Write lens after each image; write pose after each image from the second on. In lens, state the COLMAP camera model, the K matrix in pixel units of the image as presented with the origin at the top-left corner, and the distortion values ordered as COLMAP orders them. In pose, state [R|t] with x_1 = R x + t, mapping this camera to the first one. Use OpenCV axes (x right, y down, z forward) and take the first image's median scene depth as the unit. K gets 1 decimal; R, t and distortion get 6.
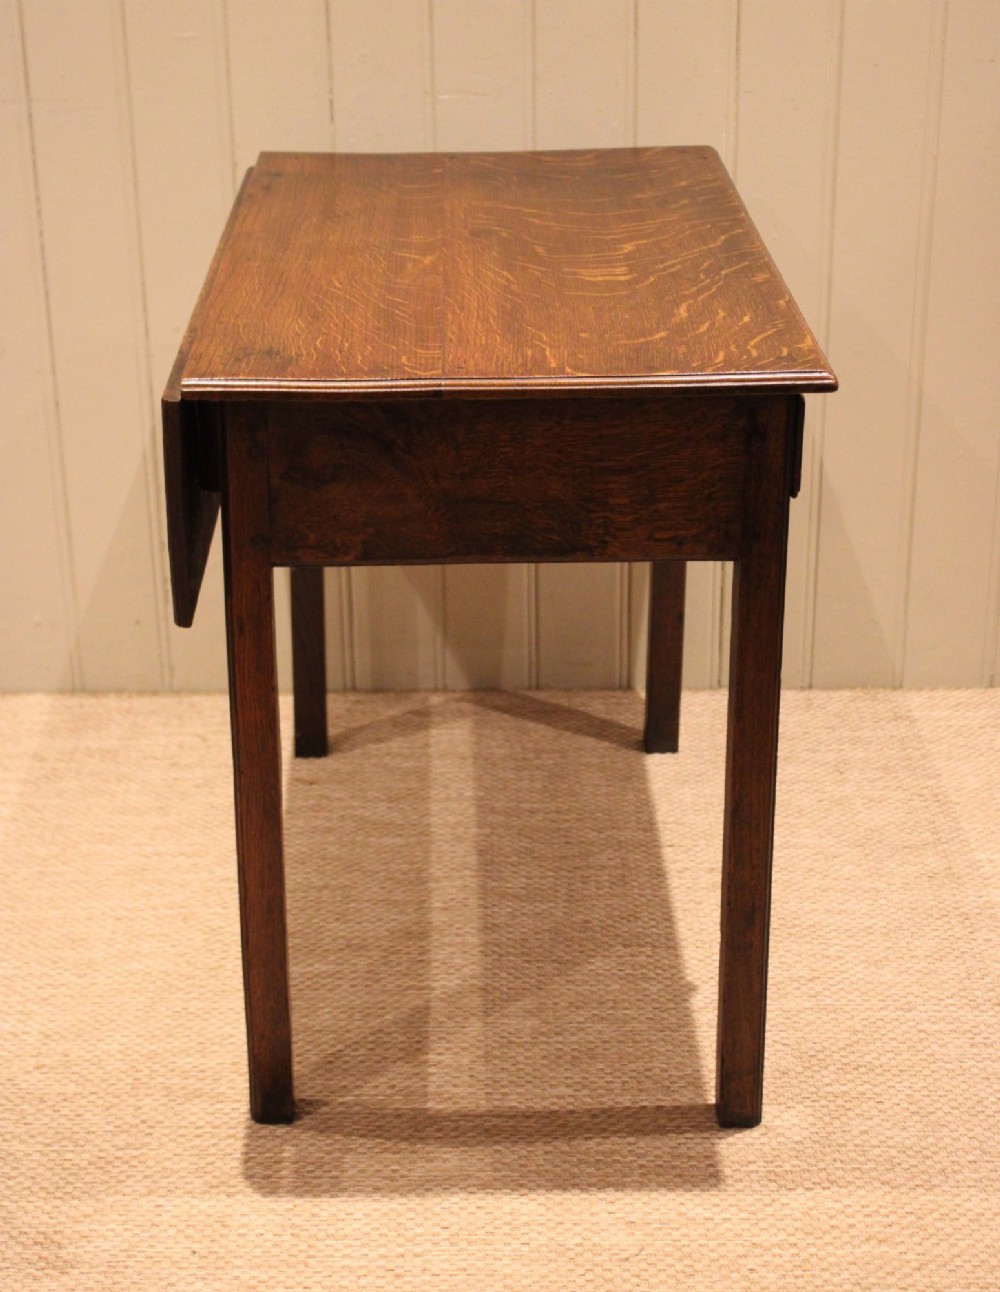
lens RADIAL K [[2204.5, 0, 451.1], [0, 2204.5, 555.4], [0, 0, 1]] dist [-0.028264, 0.075524]
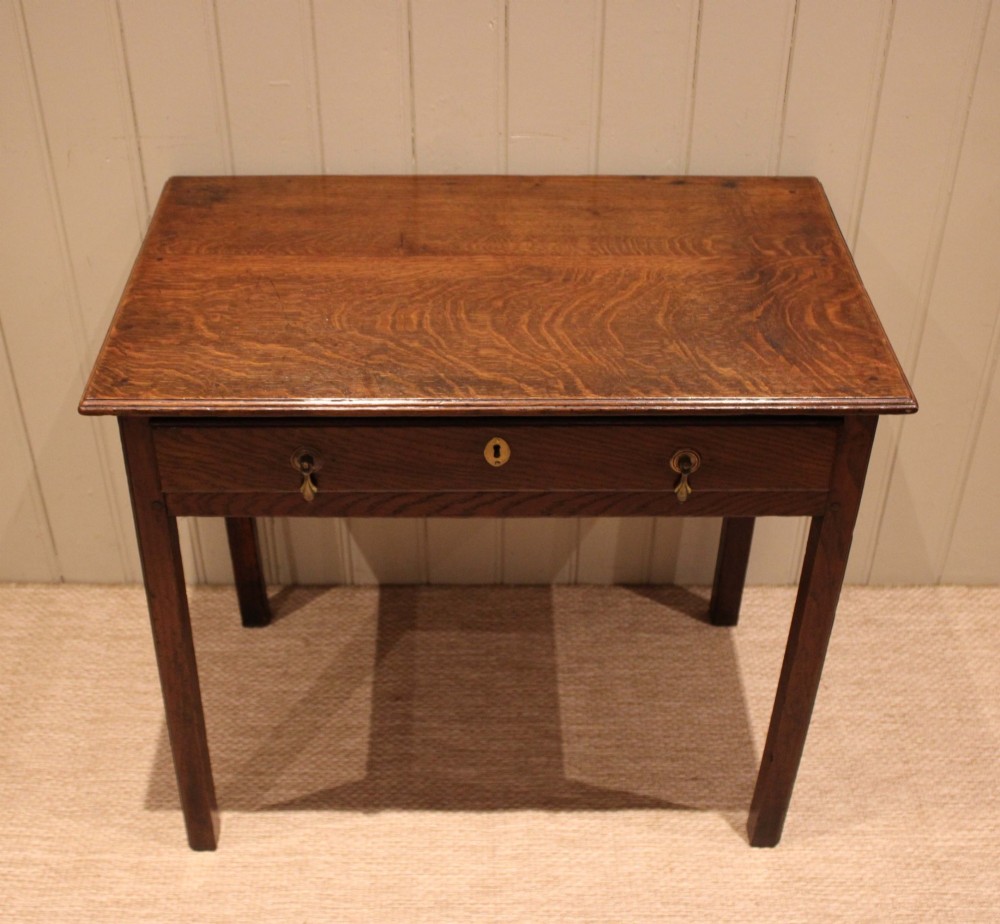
lens RADIAL K [[1435.4, 0, 474.1], [0, 1435.4, 470.2], [0, 0, 1]] dist [-0.120766, 0.130946]
pose [[0.999783, 0.002916, 0.020608, -0.045597], [-0.007970, 0.968299, 0.249667, -0.266754], [-0.019227, -0.249777, 0.968113, 0.321760]]
